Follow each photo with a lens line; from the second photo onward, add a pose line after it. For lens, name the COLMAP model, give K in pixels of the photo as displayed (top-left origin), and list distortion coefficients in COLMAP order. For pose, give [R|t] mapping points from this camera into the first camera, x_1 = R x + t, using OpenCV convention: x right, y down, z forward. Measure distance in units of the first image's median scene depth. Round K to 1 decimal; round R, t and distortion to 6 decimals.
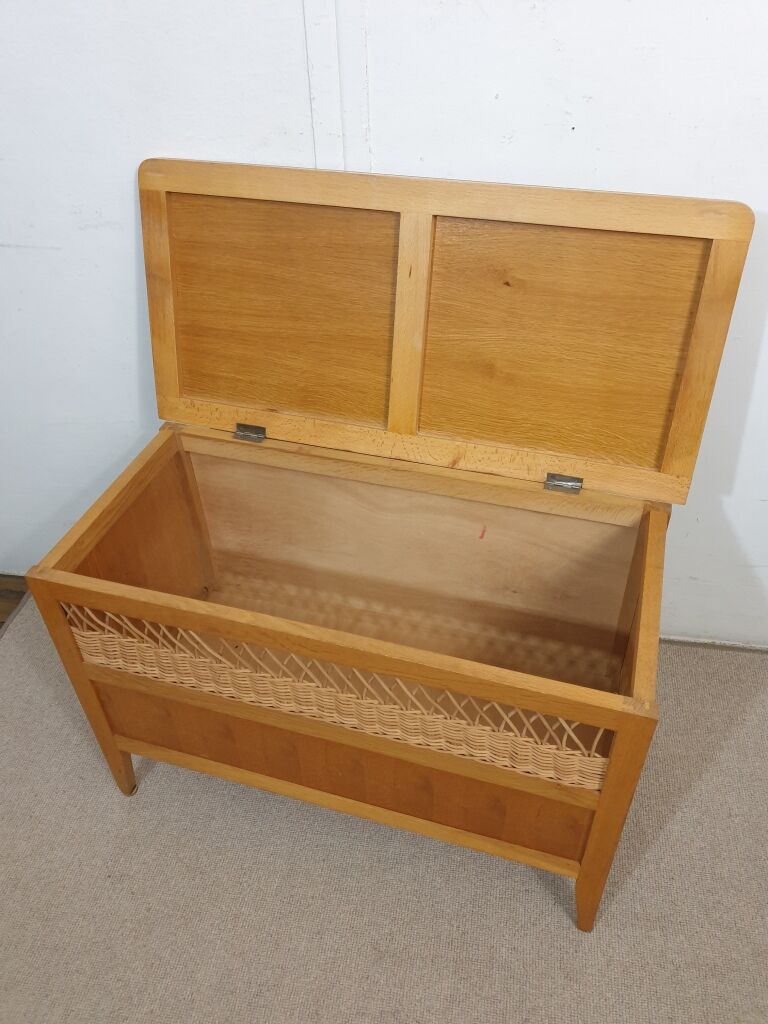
lens RADIAL K [[793.6, 0, 384.0], [0, 793.6, 512.0], [0, 0, 1]] dist [0.006020, 0.060062]
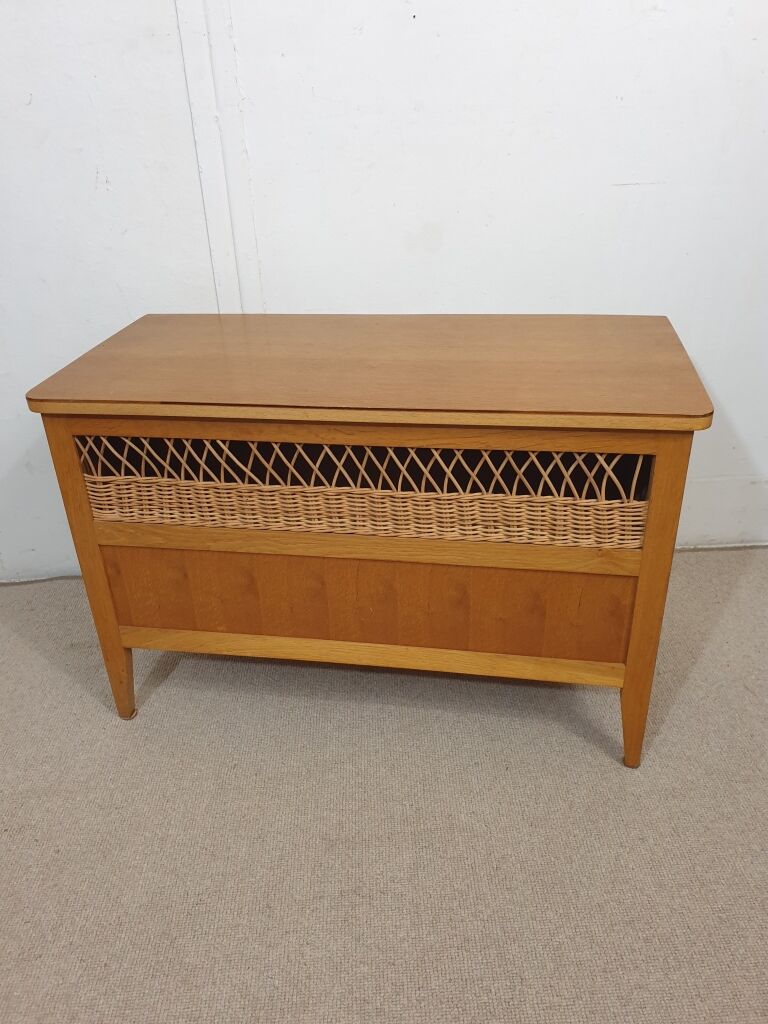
lens RADIAL K [[792.1, 0, 381.4], [0, 792.1, 513.8], [0, 0, 1]] dist [0.045525, 0.003667]
pose [[0.990836, -0.072569, 0.113917, -0.140783], [0.094176, 0.975761, -0.197536, 0.396402], [-0.096821, 0.206454, 0.973654, 0.029437]]
